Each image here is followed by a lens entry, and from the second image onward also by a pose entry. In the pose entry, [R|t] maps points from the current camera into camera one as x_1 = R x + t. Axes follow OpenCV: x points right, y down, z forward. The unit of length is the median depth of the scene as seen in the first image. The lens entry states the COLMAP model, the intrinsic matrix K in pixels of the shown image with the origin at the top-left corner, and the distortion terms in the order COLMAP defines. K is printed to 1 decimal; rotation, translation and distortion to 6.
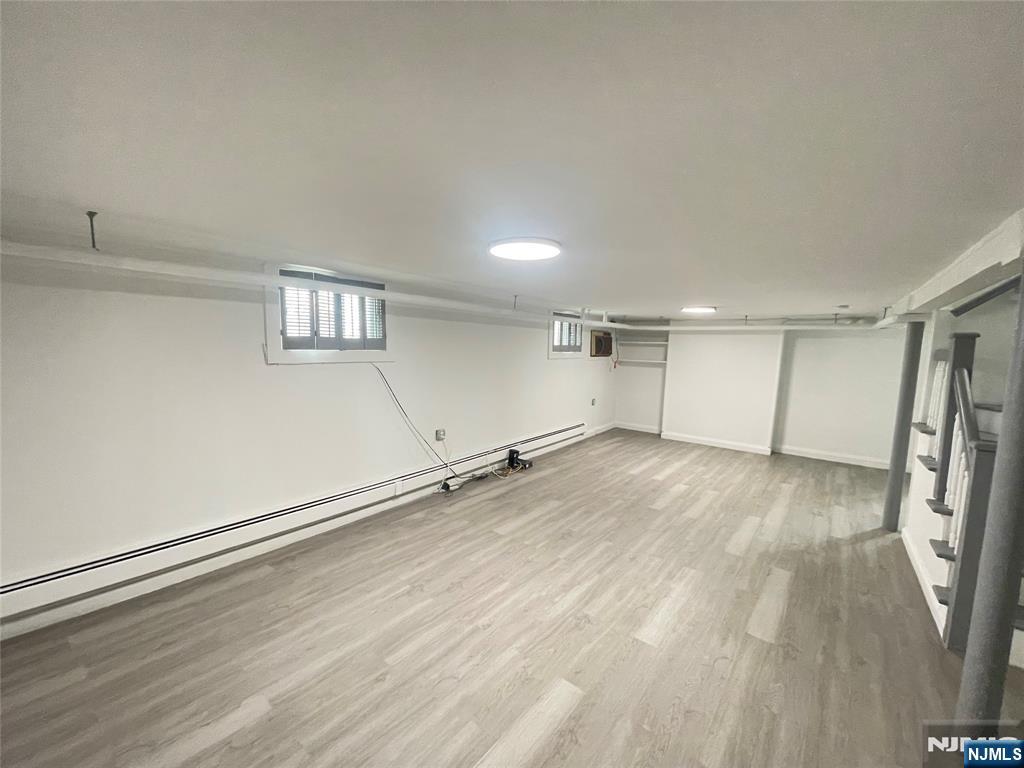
lens RADIAL K [[407.0, 0, 504.3], [0, 407.0, 379.0], [0, 0, 1]] dist [-0.001333, -0.000436]
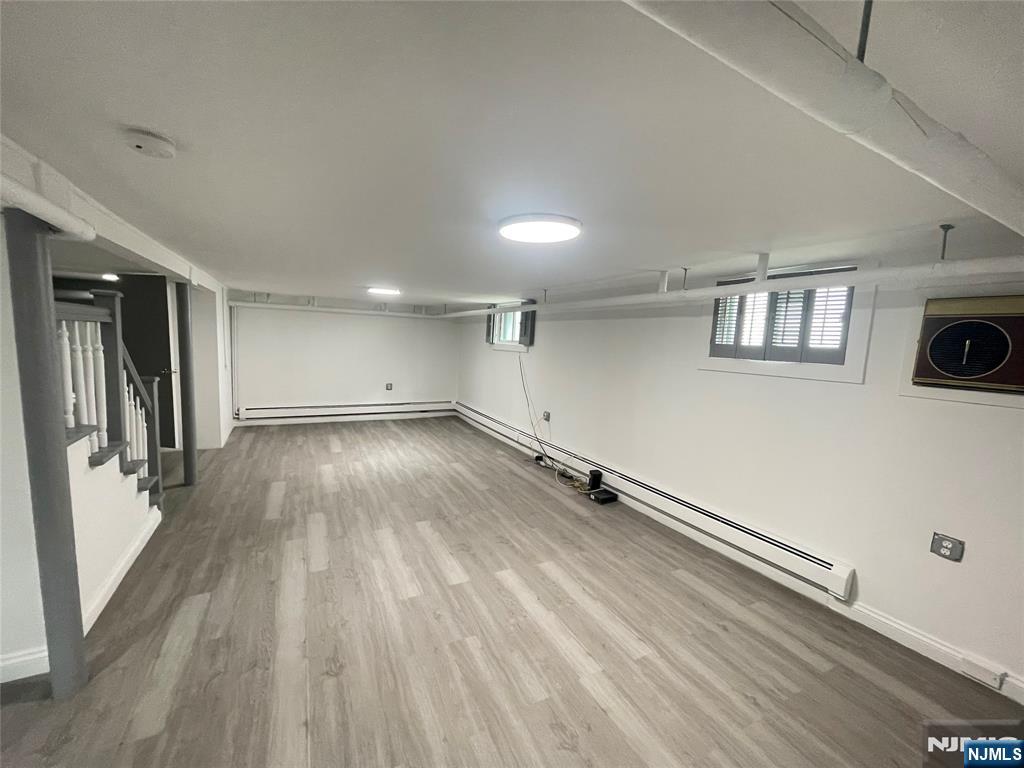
lens RADIAL K [[407.0, 0, 507.2], [0, 407.0, 390.5], [0, 0, 1]] dist [-0.001333, -0.000436]
pose [[-0.389989, 0.069507, -0.918192, 1.047146], [-0.135592, 0.981942, 0.131924, -0.082724], [0.910782, 0.175948, -0.373522, 1.419324]]
